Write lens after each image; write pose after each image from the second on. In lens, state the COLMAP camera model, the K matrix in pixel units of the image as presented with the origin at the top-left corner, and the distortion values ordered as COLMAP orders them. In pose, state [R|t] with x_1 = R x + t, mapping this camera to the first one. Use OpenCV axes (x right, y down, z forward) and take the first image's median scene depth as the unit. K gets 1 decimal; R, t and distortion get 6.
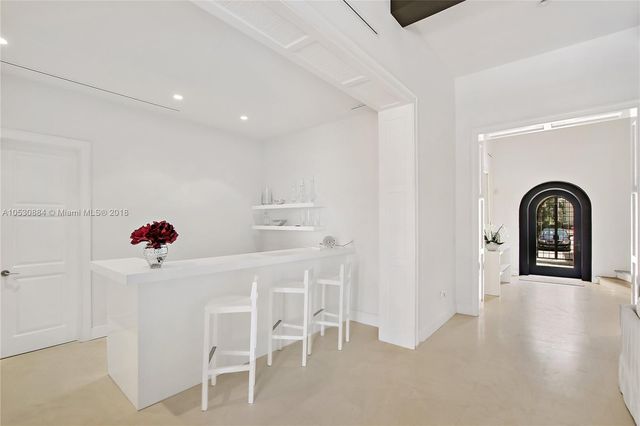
lens RADIAL K [[311.6, 0, 315.7], [0, 311.6, 215.1], [0, 0, 1]] dist [-0.023650, 0.000551]
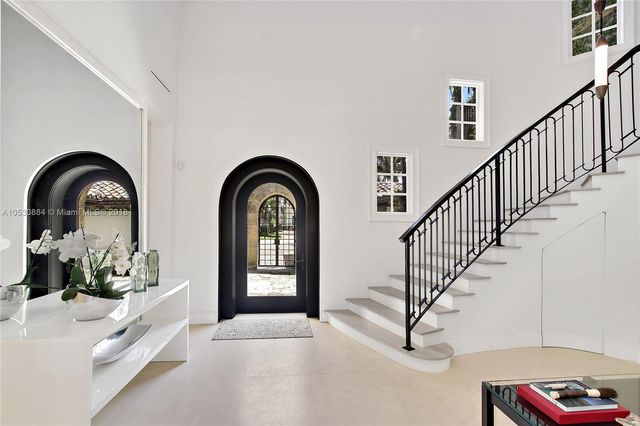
lens RADIAL K [[311.6, 0, 315.7], [0, 311.6, 215.1], [0, 0, 1]] dist [-0.023650, 0.000551]
pose [[0.711721, 0.005349, 0.702442, 0.391272], [0.001858, 0.999953, -0.009498, 0.008174], [-0.702460, 0.008065, 0.711677, 0.477198]]
